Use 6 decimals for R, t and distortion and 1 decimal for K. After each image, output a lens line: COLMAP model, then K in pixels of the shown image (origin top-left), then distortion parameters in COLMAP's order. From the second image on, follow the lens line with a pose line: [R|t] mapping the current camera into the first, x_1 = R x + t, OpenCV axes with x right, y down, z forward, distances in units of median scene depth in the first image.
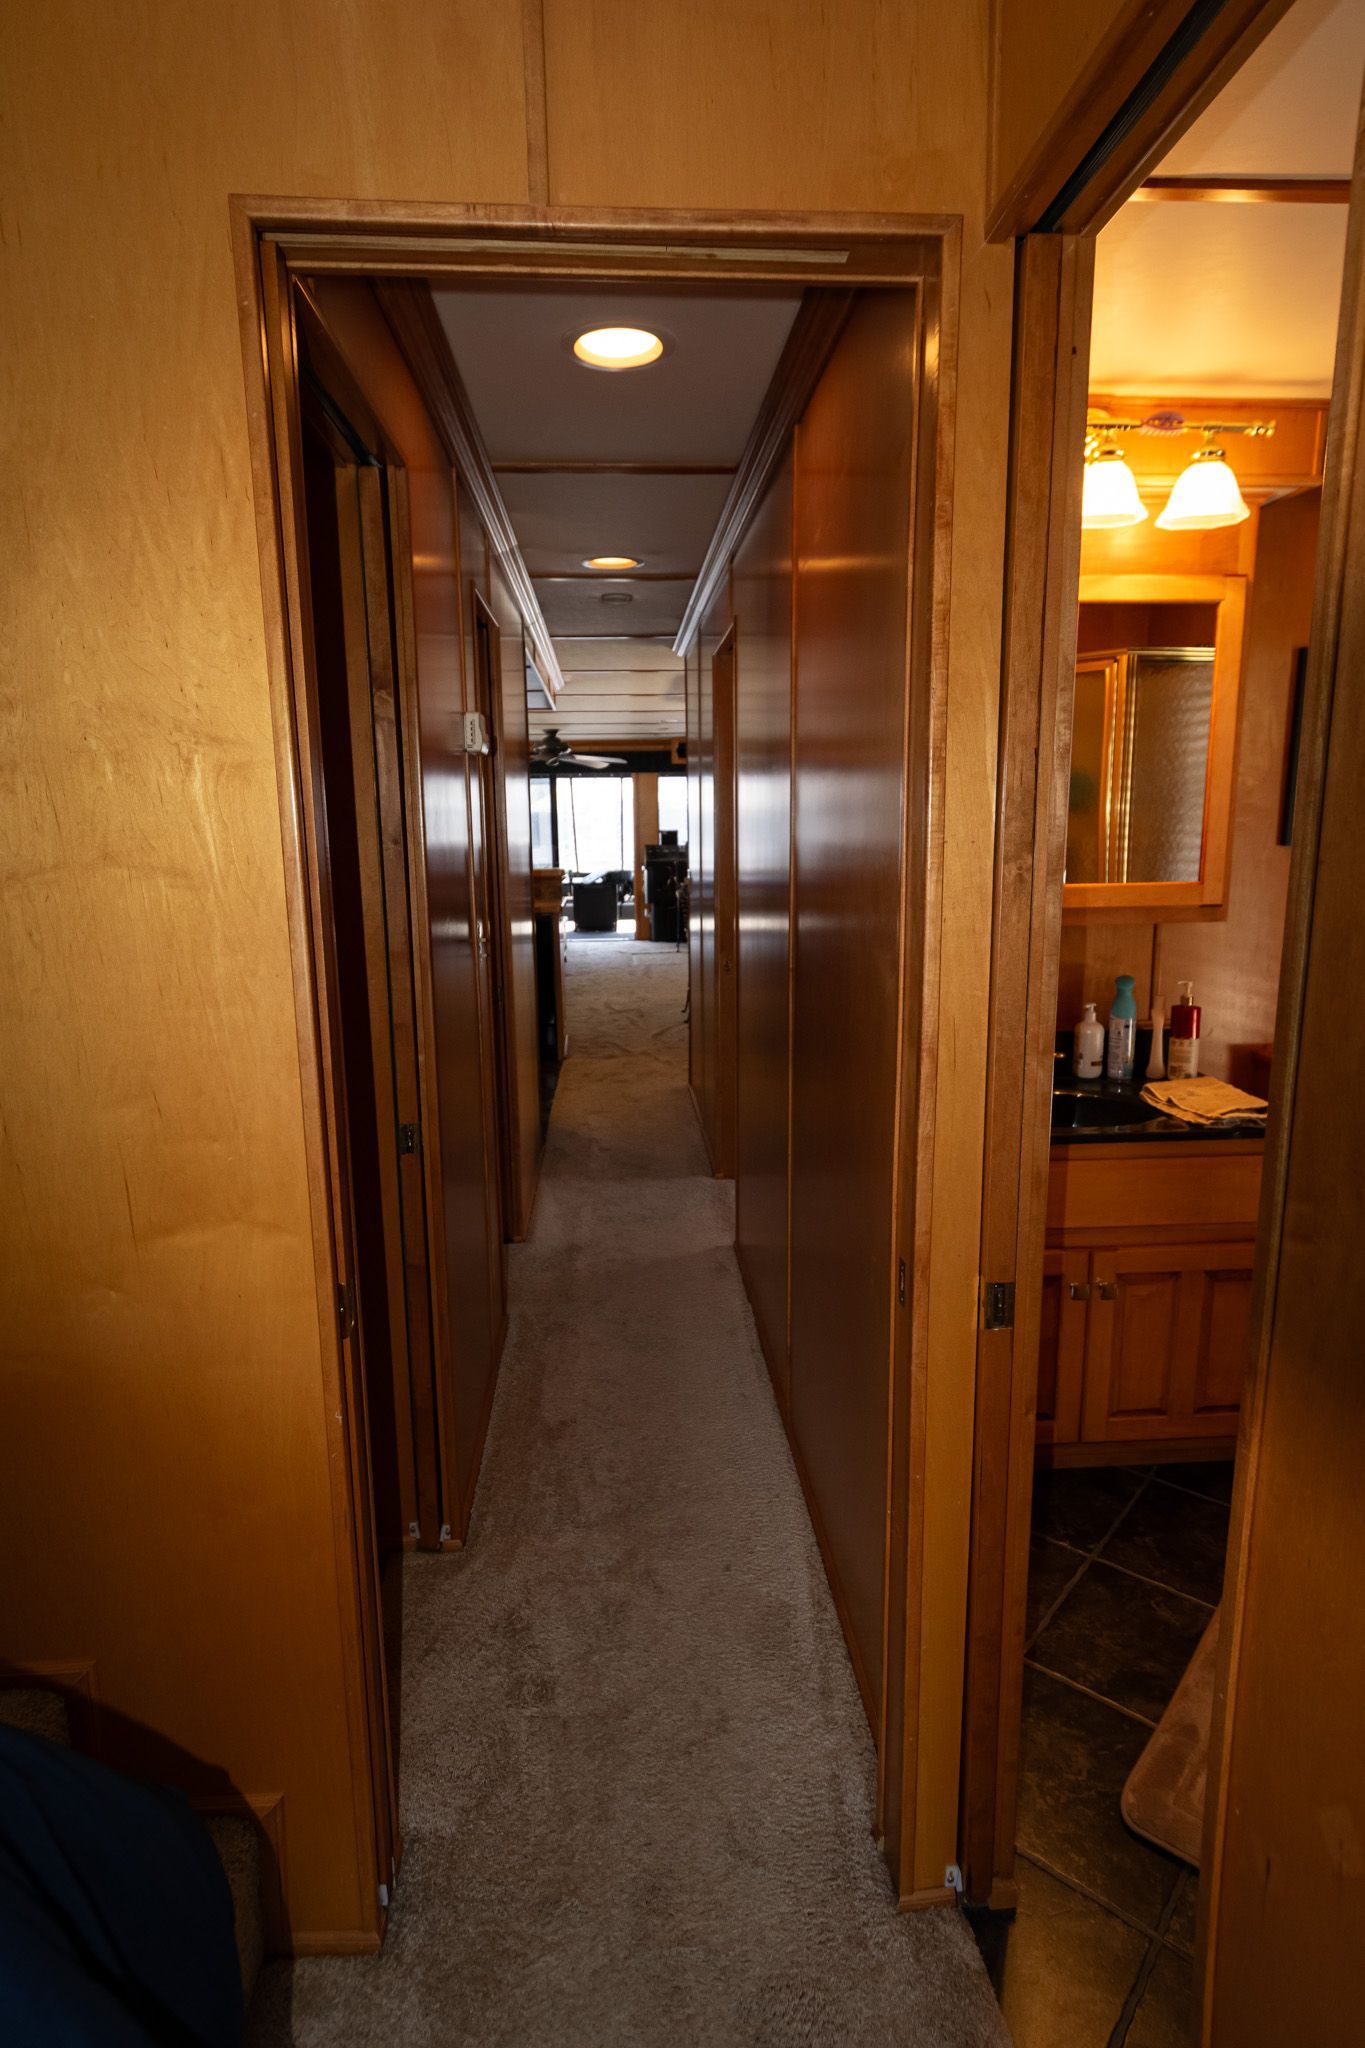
lens RADIAL K [[1094.4, 0, 681.4], [0, 1094.4, 1008.8], [0, 0, 1]] dist [0.007318, -0.000911]
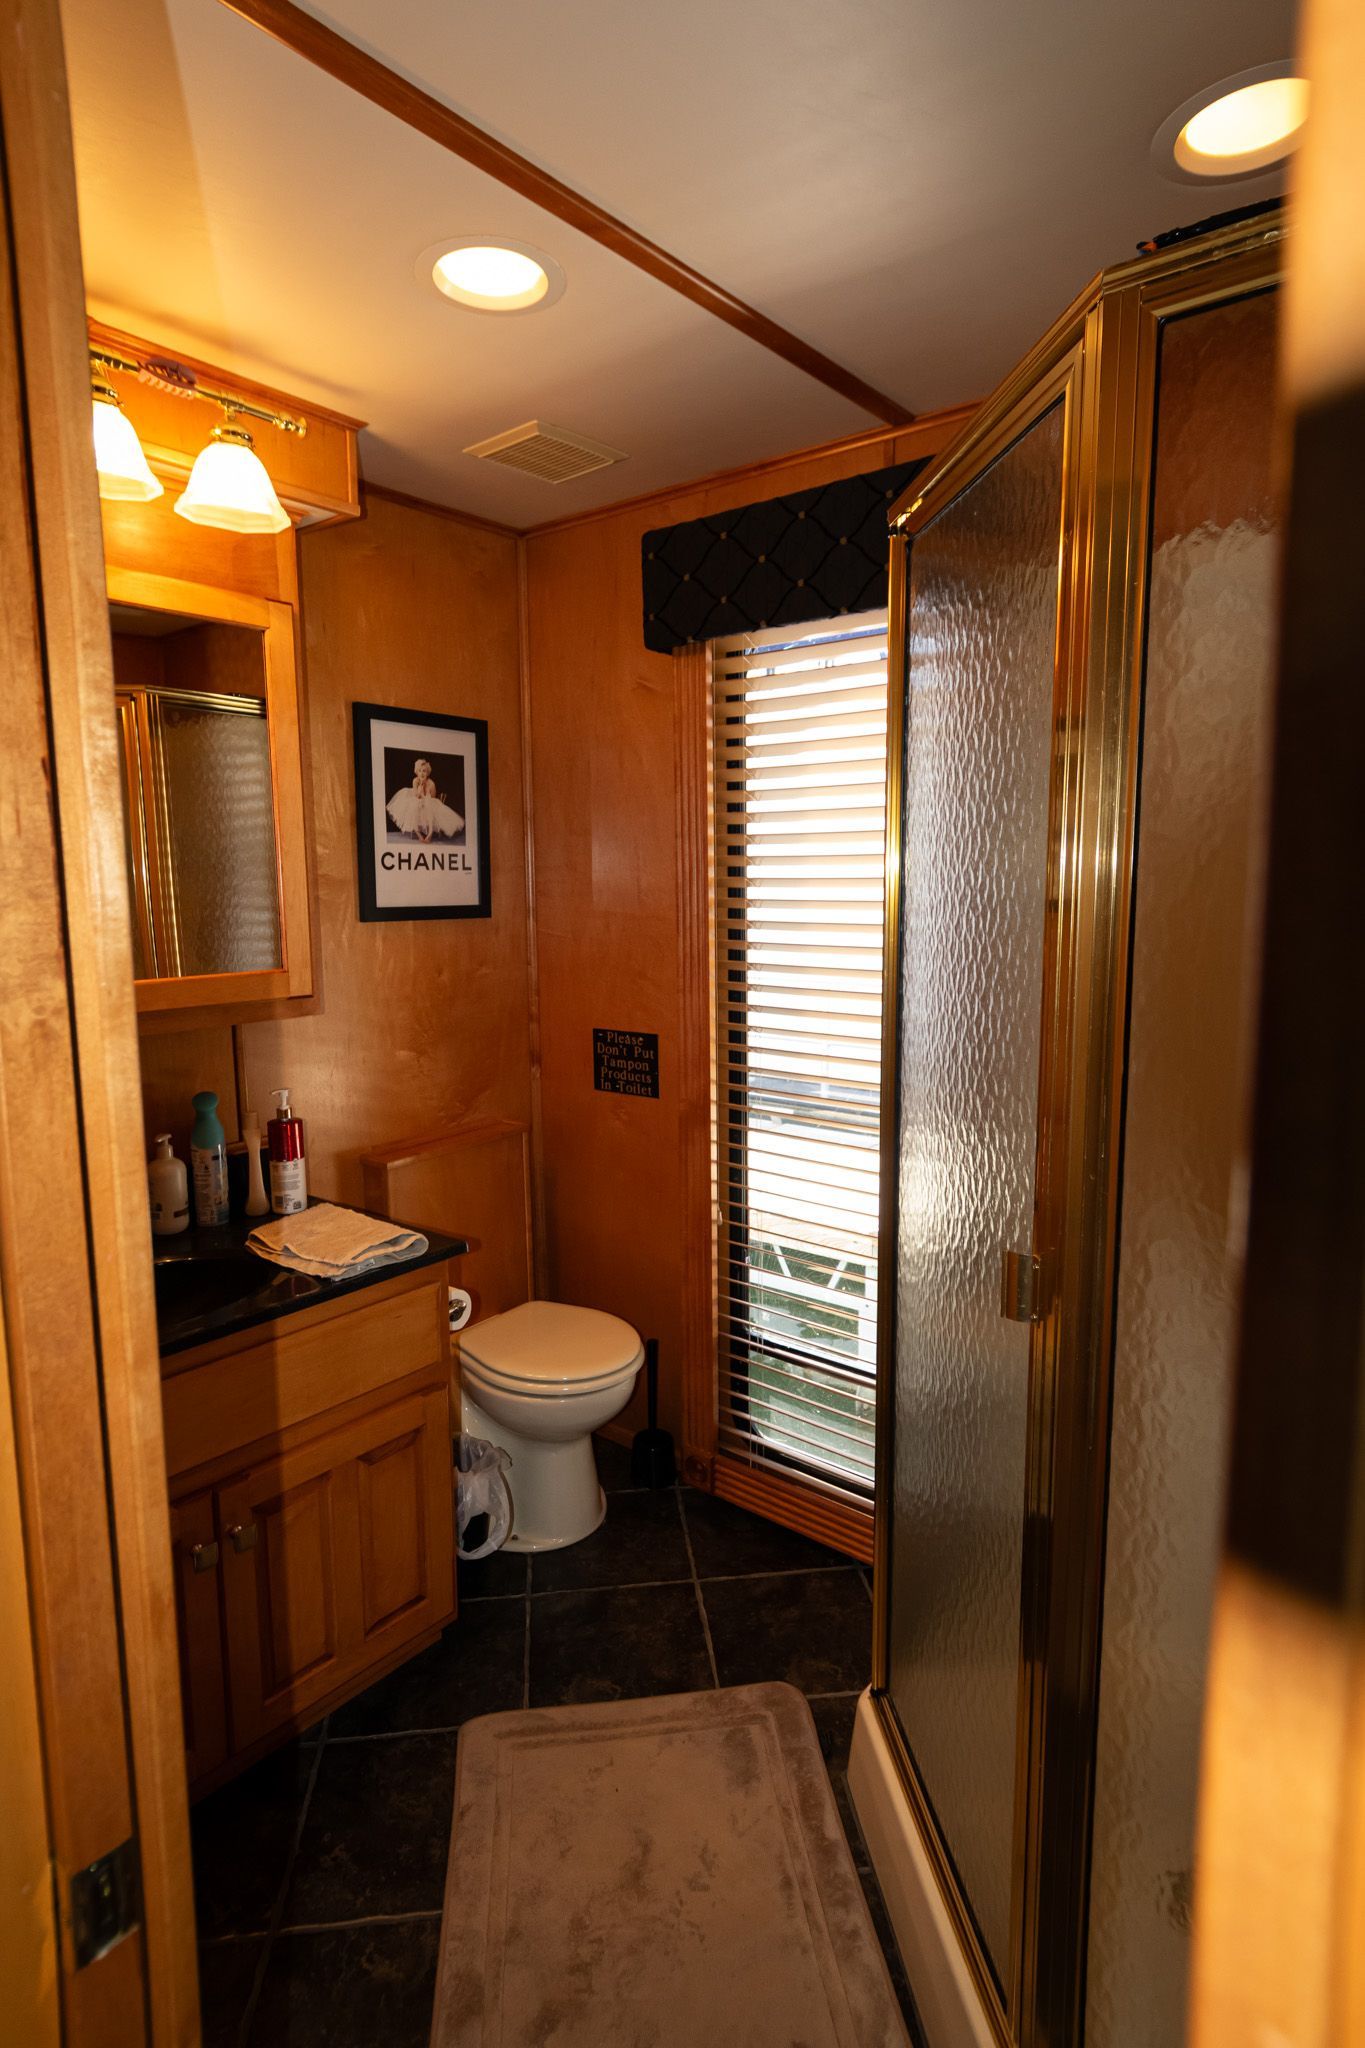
lens RADIAL K [[1094.4, 0, 687.7], [0, 1094.4, 1025.4], [0, 0, 1]] dist [0.007318, -0.000911]
pose [[0.671805, -0.088020, 0.735480, 0.073306], [0.123695, 0.992303, 0.005769, -0.042302], [-0.730327, 0.087099, 0.677522, 0.236049]]
